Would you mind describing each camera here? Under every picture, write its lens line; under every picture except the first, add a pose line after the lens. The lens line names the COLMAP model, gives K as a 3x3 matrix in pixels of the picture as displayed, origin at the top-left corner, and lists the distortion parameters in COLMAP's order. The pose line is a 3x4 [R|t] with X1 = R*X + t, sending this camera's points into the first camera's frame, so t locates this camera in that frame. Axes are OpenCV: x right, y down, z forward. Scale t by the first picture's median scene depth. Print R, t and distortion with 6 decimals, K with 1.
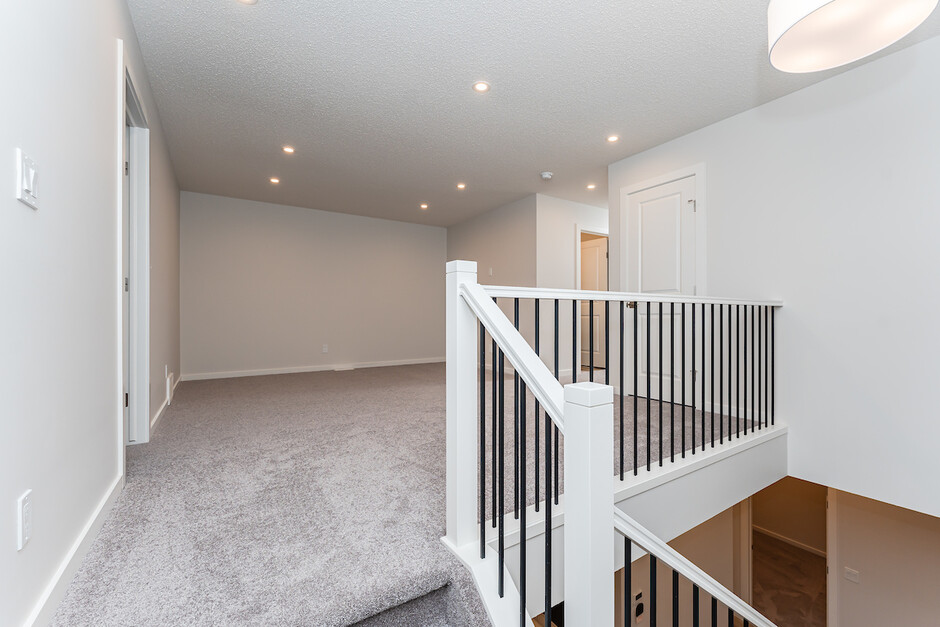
lens RADIAL K [[389.0, 0, 475.5], [0, 389.0, 314.0], [0, 0, 1]] dist [-0.003666, -0.000340]
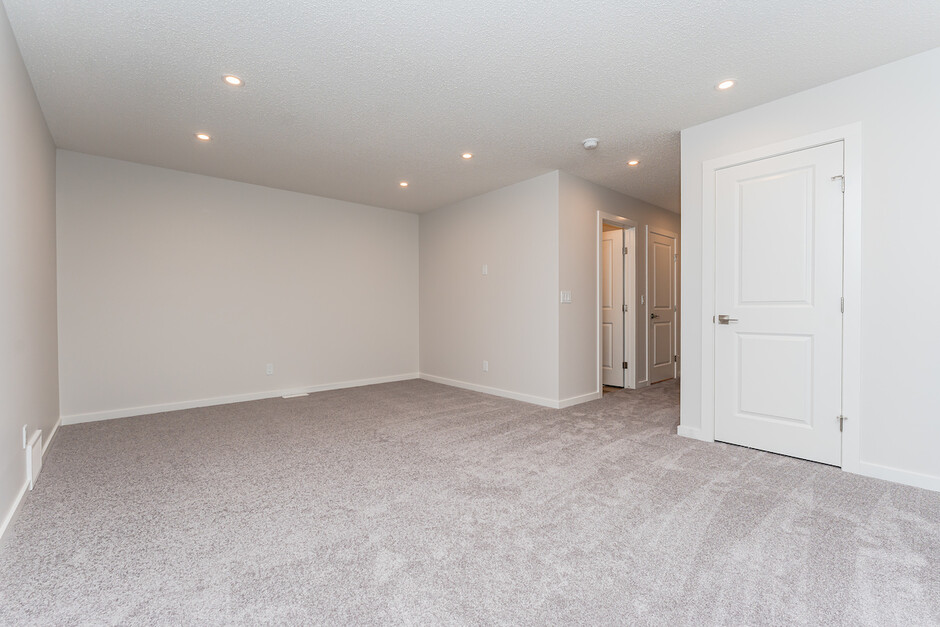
lens RADIAL K [[420.4, 0, 467.9], [0, 420.4, 315.0], [0, 0, 1]] dist [-0.010506, 0.001275]
pose [[0.993549, -0.008357, 0.113097, -0.174269], [0.007096, 0.999908, 0.011544, -0.044675], [-0.113183, -0.010667, 0.993517, 0.267540]]
